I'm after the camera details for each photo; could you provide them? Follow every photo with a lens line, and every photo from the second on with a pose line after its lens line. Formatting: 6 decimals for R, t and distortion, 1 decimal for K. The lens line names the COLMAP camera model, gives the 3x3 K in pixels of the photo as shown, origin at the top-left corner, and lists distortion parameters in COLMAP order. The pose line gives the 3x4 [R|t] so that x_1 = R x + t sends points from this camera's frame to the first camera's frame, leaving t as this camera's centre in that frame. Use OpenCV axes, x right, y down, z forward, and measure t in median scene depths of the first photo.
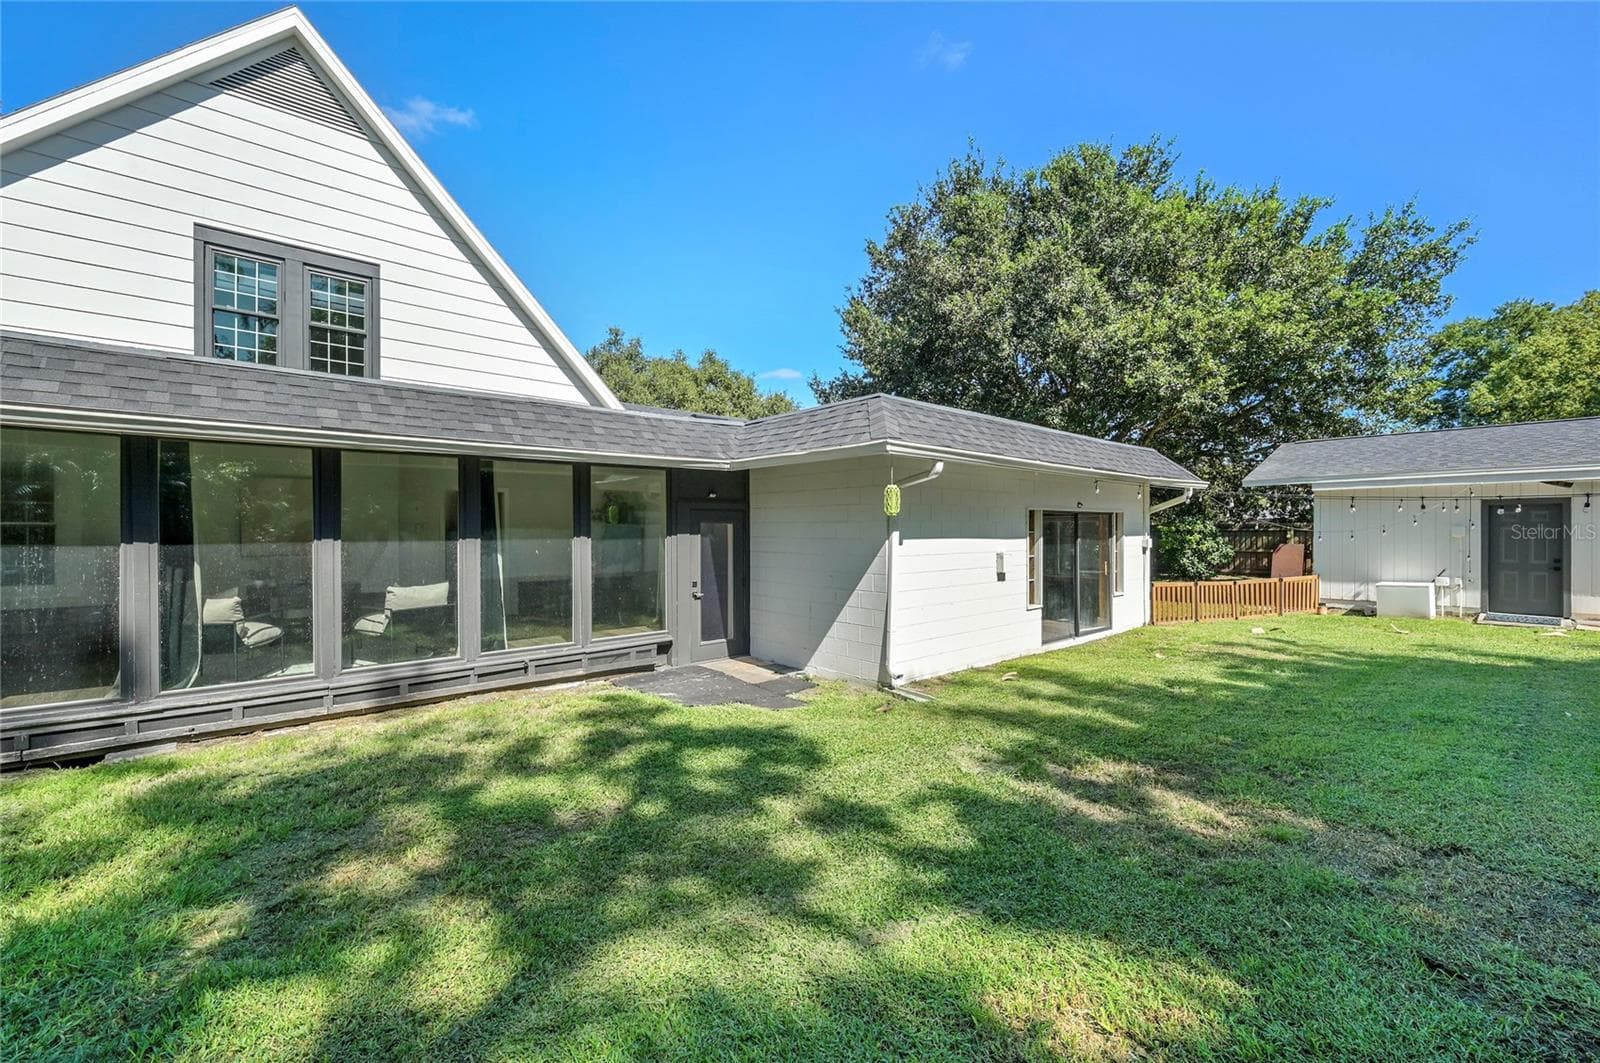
lens RADIAL K [[627.7, 0, 793.9], [0, 627.7, 528.7], [0, 0, 1]] dist [0.003566, 0.000102]
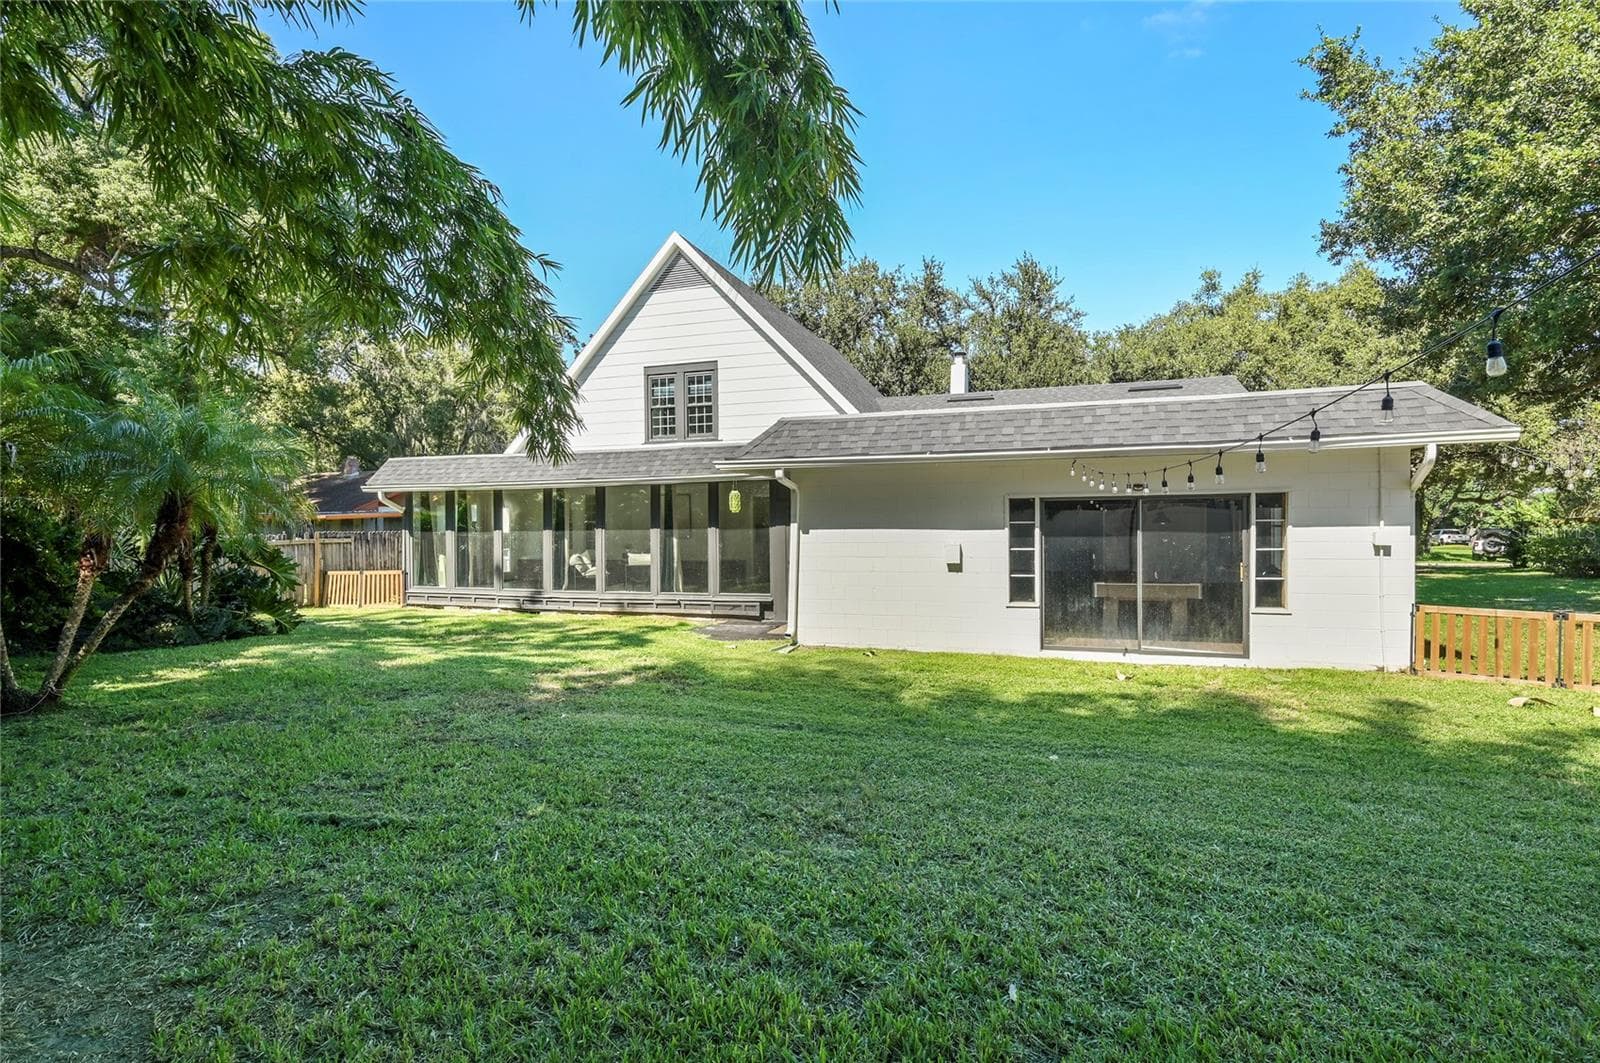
lens RADIAL K [[766.1, 0, 794.7], [0, 766.1, 534.0], [0, 0, 1]] dist [-0.001500, -0.000111]
pose [[0.524357, 0.005310, -0.851482, 1.263854], [0.009347, 0.999884, 0.011991, 0.006227], [0.851447, -0.014246, 0.524247, 0.144552]]
